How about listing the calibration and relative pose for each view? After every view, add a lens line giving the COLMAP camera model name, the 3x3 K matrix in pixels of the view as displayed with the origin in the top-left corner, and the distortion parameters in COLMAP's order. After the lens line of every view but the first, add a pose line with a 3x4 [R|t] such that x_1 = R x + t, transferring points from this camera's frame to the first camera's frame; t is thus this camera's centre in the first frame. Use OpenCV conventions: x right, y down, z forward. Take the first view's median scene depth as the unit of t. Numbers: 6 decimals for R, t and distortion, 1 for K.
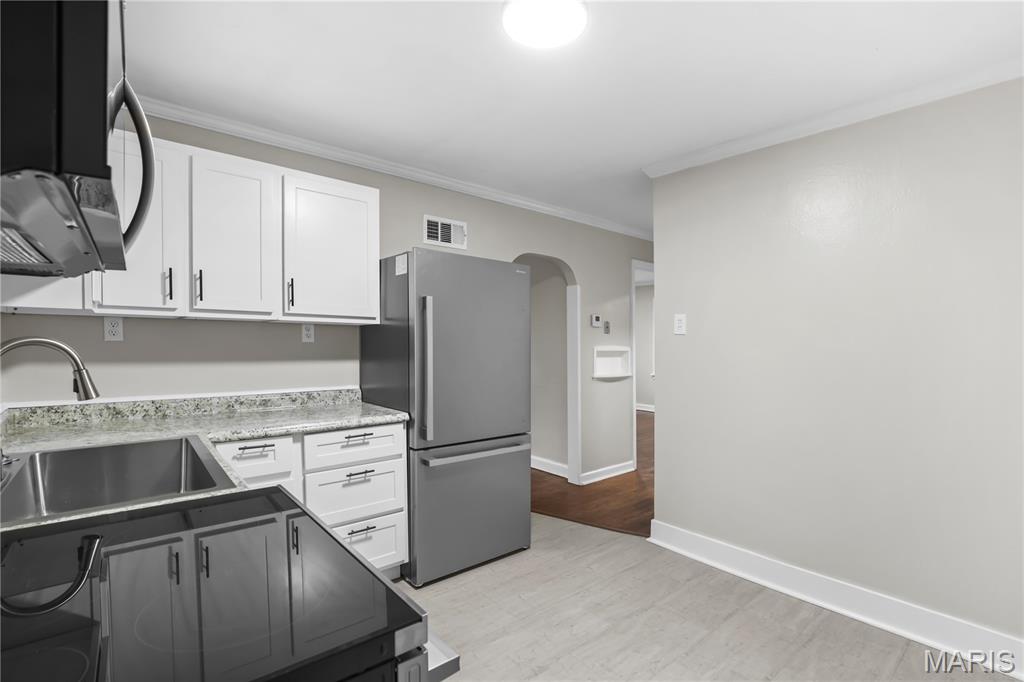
lens RADIAL K [[474.3, 0, 505.3], [0, 474.3, 352.2], [0, 0, 1]] dist [0.004249, -0.000885]
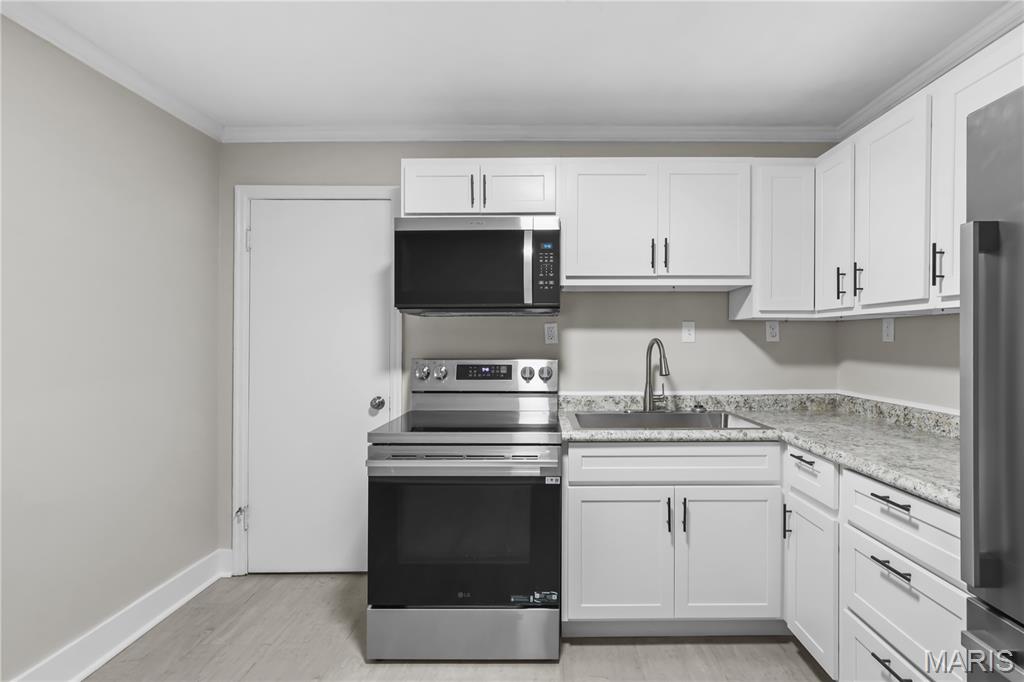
lens RADIAL K [[474.3, 0, 543.7], [0, 474.3, 344.5], [0, 0, 1]] dist [0.004249, -0.000885]
pose [[-0.613627, 0.000665, -0.789595, 0.411572], [-0.018830, 0.999703, 0.015476, -0.018878], [0.789371, 0.024365, -0.613433, 0.999871]]
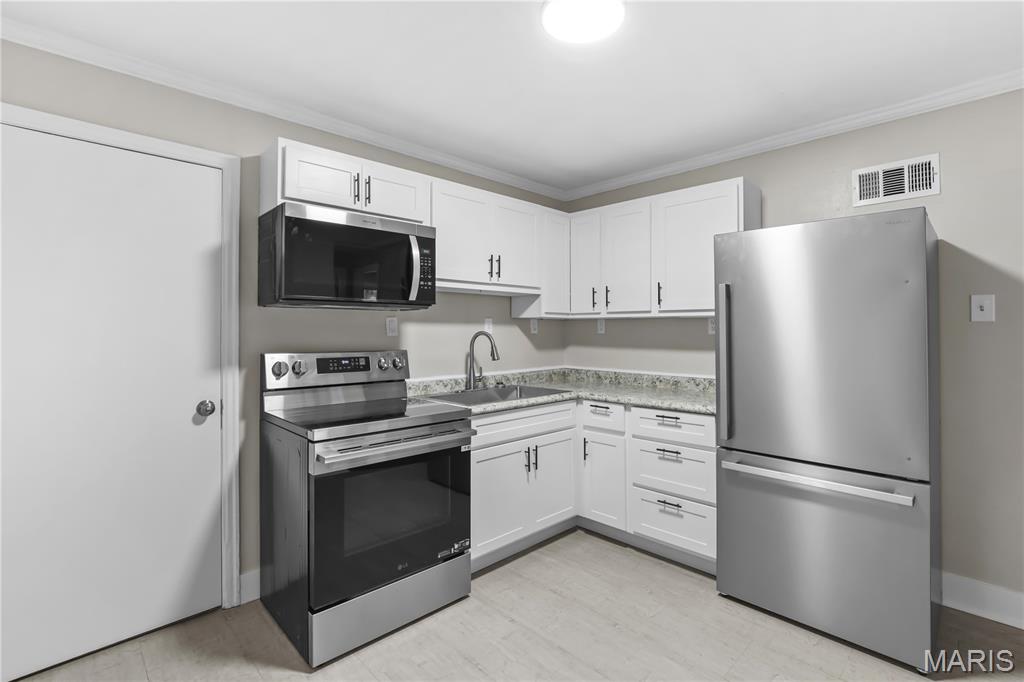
lens RADIAL K [[474.3, 0, 515.0], [0, 474.3, 329.8], [0, 0, 1]] dist [0.004249, -0.000885]
pose [[0.097168, -0.010809, -0.995209, 0.764730], [-0.018002, 0.999758, -0.012616, -0.010443], [0.995105, 0.019142, 0.096949, 0.517350]]
